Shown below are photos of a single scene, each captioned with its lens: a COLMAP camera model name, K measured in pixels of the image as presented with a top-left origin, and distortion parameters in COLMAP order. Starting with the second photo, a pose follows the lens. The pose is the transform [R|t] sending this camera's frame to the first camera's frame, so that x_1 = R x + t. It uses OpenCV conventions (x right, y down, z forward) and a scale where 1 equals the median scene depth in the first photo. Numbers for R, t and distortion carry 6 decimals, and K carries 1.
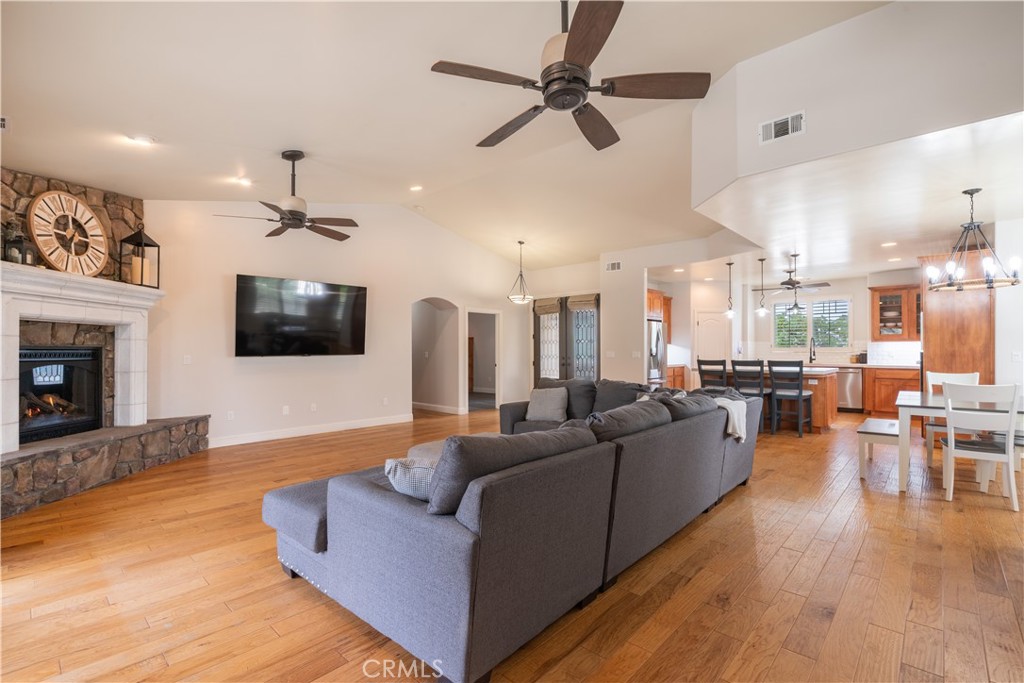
lens RADIAL K [[469.5, 0, 516.3], [0, 469.5, 345.2], [0, 0, 1]] dist [-0.002150, 0.001639]
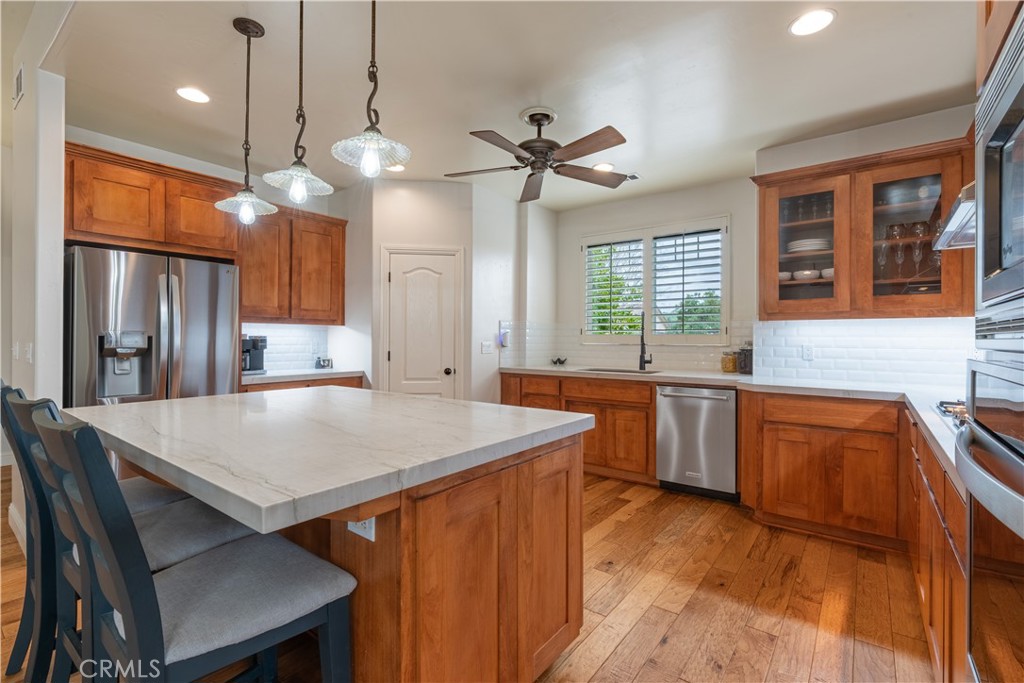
lens RADIAL K [[469.5, 0, 507.2], [0, 469.5, 338.8], [0, 0, 1]] dist [-0.002150, 0.001639]
pose [[0.996532, 0.001699, 0.083190, 0.524918], [-0.002230, 0.999978, 0.006288, 0.006374], [-0.083177, -0.006452, 0.996514, 0.641316]]
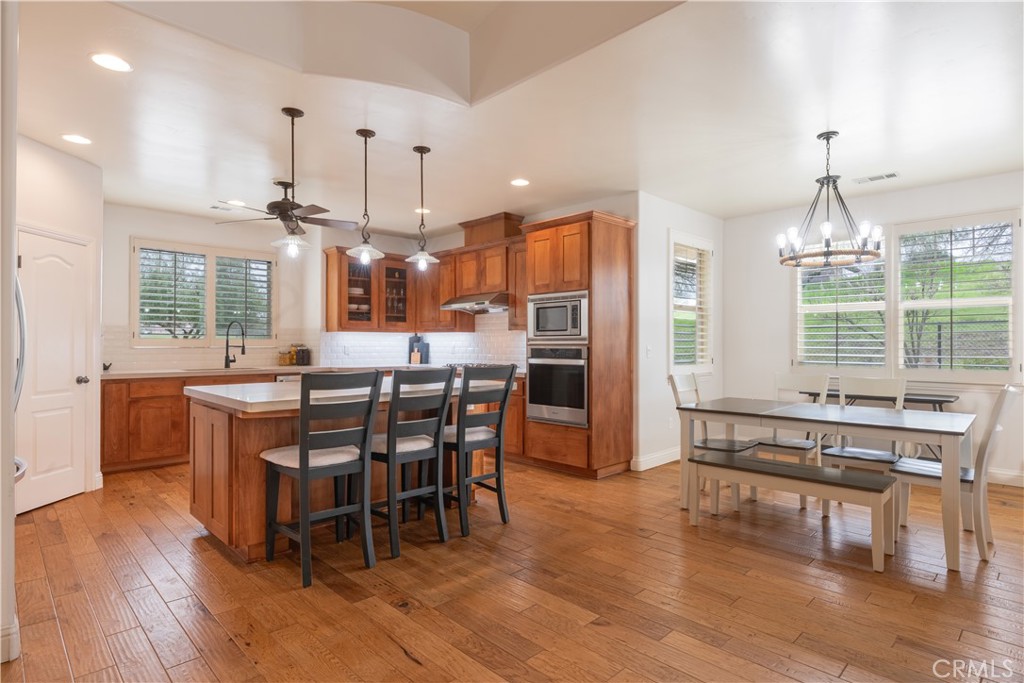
lens RADIAL K [[531.2, 0, 512.0], [0, 531.2, 343.4], [0, 0, 1]] dist [-0.002379, -0.000204]
pose [[0.060066, 0.000665, 0.998194, 0.039739], [-0.005428, 0.999985, -0.000340, 0.008981], [-0.998180, -0.005398, 0.060069, 0.723195]]
